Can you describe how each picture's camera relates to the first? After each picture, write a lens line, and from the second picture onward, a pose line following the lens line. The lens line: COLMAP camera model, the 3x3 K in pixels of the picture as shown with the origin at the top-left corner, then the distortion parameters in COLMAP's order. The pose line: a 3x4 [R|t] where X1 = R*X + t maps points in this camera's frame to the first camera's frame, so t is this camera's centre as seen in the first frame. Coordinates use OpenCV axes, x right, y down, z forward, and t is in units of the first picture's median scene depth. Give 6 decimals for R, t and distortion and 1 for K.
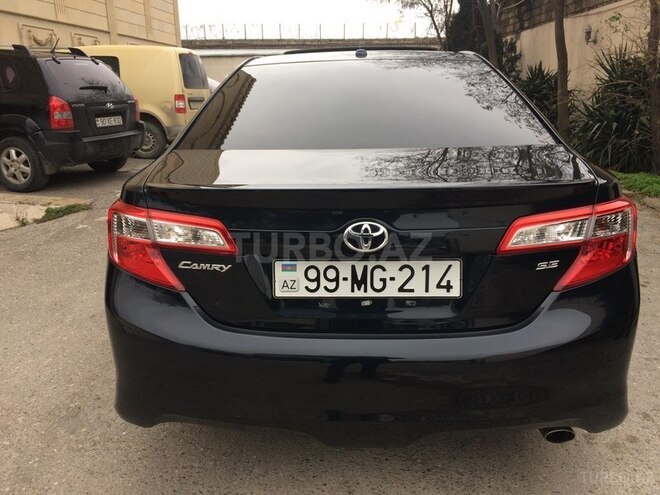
lens RADIAL K [[556.6, 0, 331.3], [0, 556.6, 248.5], [0, 0, 1]] dist [-0.000497, -0.022155]
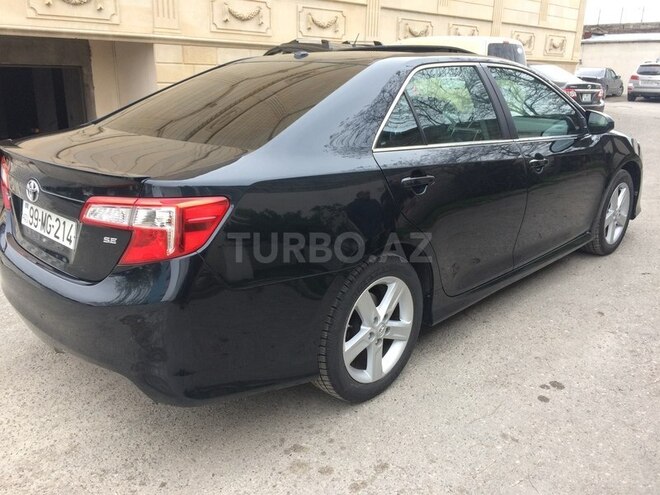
lens RADIAL K [[556.6, 0, 329.9], [0, 556.6, 250.5], [0, 0, 1]] dist [-0.000497, -0.022155]
pose [[0.740812, 0.215900, -0.636070, 1.516051], [-0.198845, 0.974982, 0.099348, -0.163715], [0.641606, 0.052881, 0.765209, 0.373694]]
